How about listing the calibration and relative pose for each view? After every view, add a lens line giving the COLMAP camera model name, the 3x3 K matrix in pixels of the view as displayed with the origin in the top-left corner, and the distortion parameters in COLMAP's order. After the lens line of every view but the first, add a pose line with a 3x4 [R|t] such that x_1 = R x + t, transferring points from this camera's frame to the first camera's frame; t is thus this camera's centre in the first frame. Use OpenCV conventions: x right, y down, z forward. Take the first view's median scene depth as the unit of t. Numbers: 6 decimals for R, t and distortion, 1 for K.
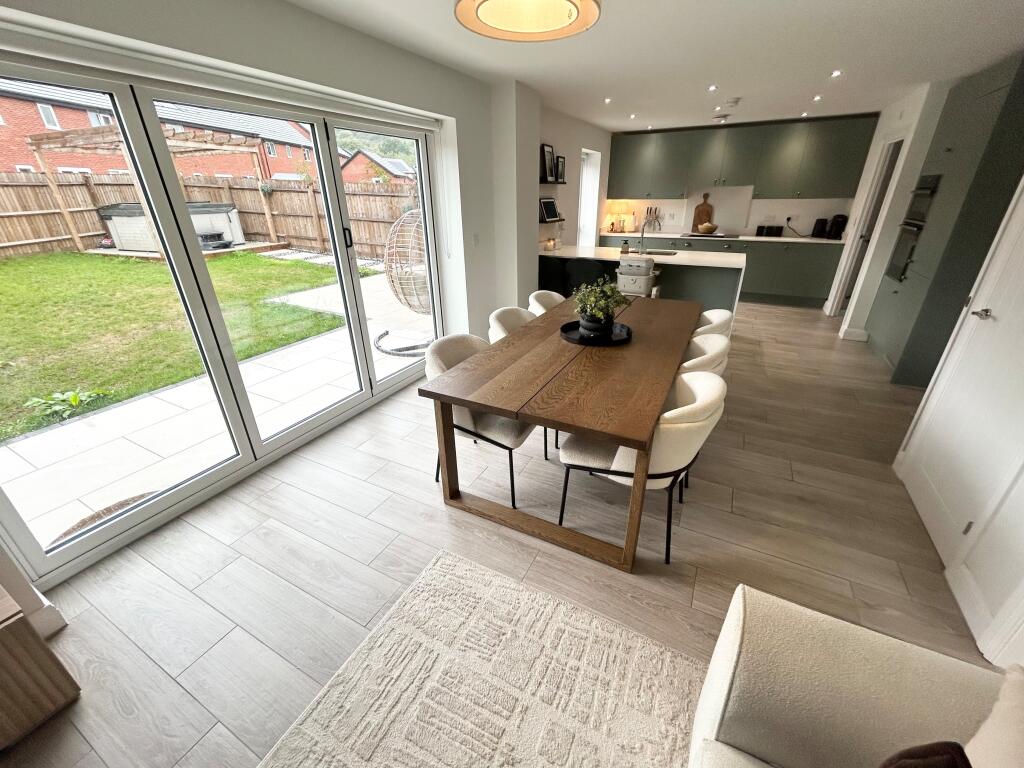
lens RADIAL K [[413.3, 0, 511.5], [0, 413.3, 380.7], [0, 0, 1]] dist [0.006429, -0.000569]
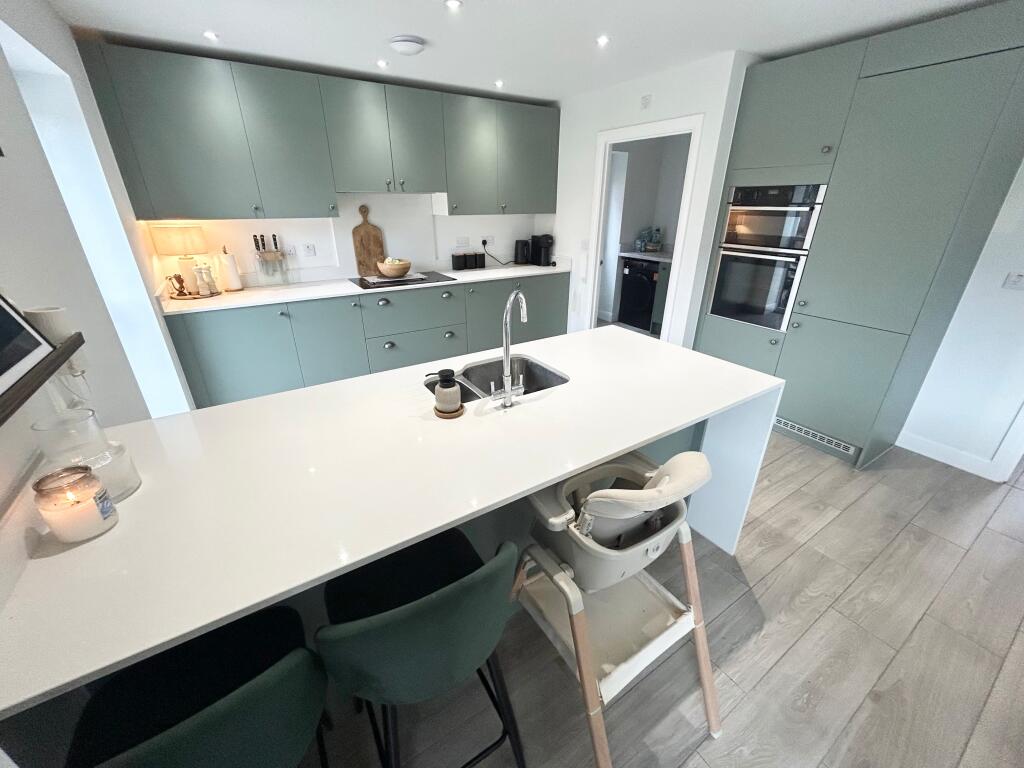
lens RADIAL K [[413.3, 0, 509.1], [0, 413.3, 385.2], [0, 0, 1]] dist [0.006429, -0.000569]
pose [[0.497887, -0.346356, 0.795076, 0.053989], [0.355936, 0.917624, 0.176849, -0.279334], [-0.790833, 0.194945, 0.580154, 0.614189]]
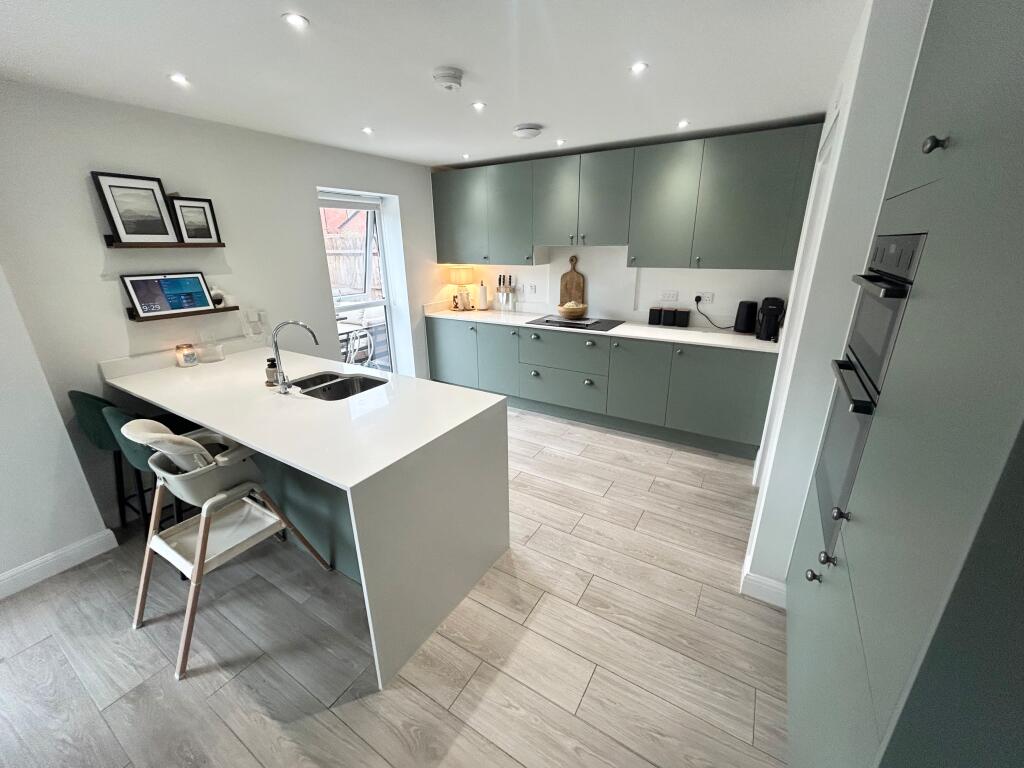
lens RADIAL K [[413.3, 0, 510.7], [0, 413.3, 381.9], [0, 0, 1]] dist [0.006429, -0.000569]
pose [[0.996799, 0.021482, -0.077014, 0.453875], [-0.029295, 0.994373, -0.101809, -0.206858], [0.074393, 0.103739, 0.991818, 0.413396]]
